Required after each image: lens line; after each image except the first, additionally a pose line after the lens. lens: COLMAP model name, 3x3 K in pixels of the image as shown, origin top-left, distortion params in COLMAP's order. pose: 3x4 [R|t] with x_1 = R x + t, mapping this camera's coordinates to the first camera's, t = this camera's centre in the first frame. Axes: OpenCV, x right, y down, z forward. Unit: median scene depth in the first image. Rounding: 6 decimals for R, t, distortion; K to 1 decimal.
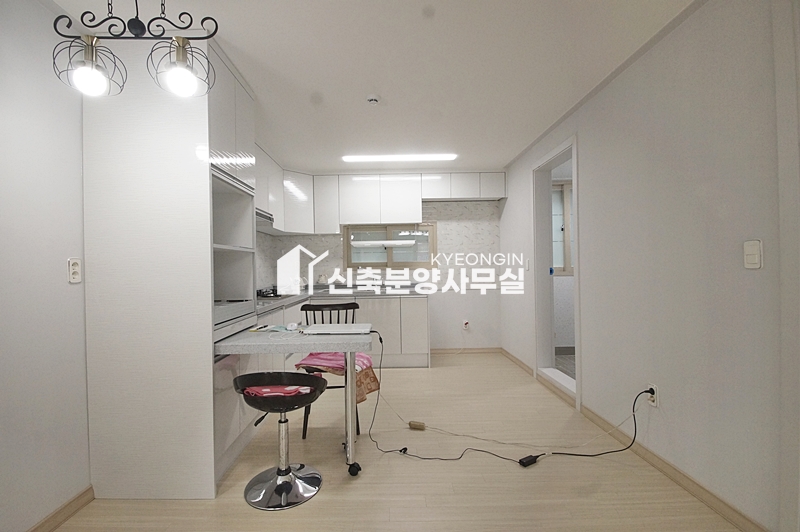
lens RADIAL K [[352.7, 0, 384.1], [0, 352.7, 268.4], [0, 0, 1]] dist [0.013076, -0.016039]
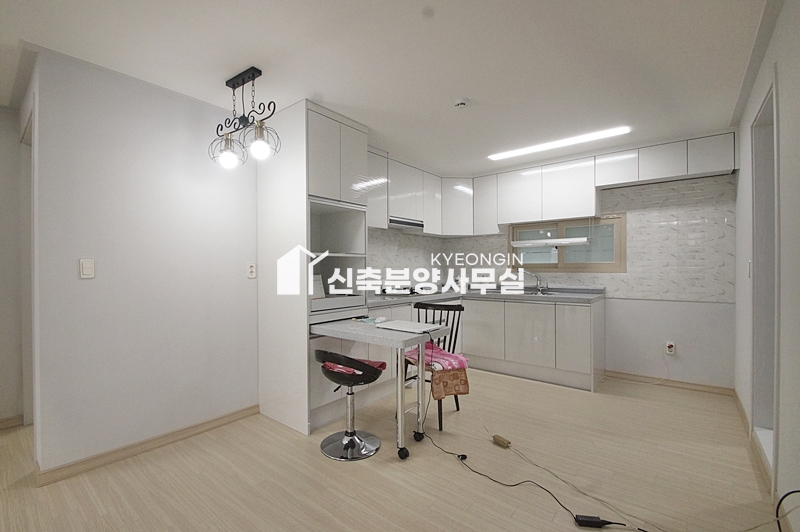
lens RADIAL K [[352.7, 0, 384.1], [0, 352.7, 268.4], [0, 0, 1]] dist [0.013076, -0.016039]
pose [[0.771193, 0.015569, -0.636411, 0.356354], [-0.010349, 0.999875, 0.011920, -0.016091], [0.636517, -0.002606, 0.771258, 0.068302]]
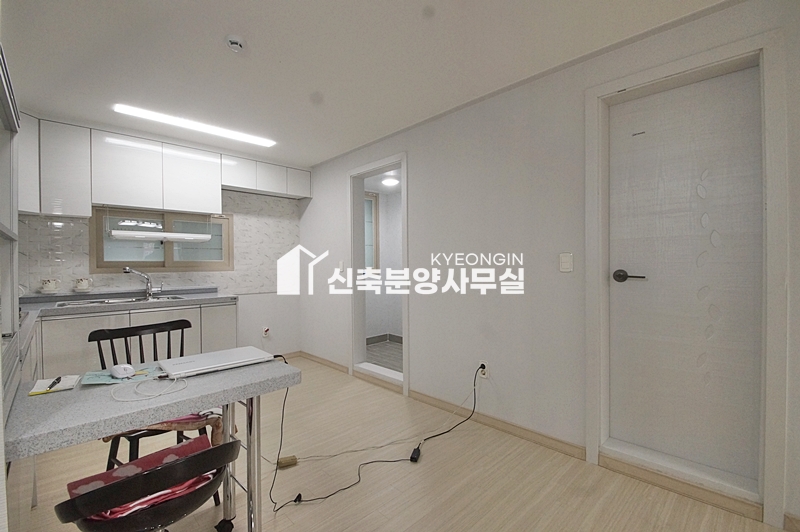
lens RADIAL K [[352.7, 0, 384.1], [0, 352.7, 268.4], [0, 0, 1]] dist [0.013076, -0.016039]
pose [[0.731645, 0.002676, 0.681680, -0.246439], [-0.002735, 0.999996, -0.000990, -0.004569], [-0.681680, -0.001140, 0.731650, 0.196553]]
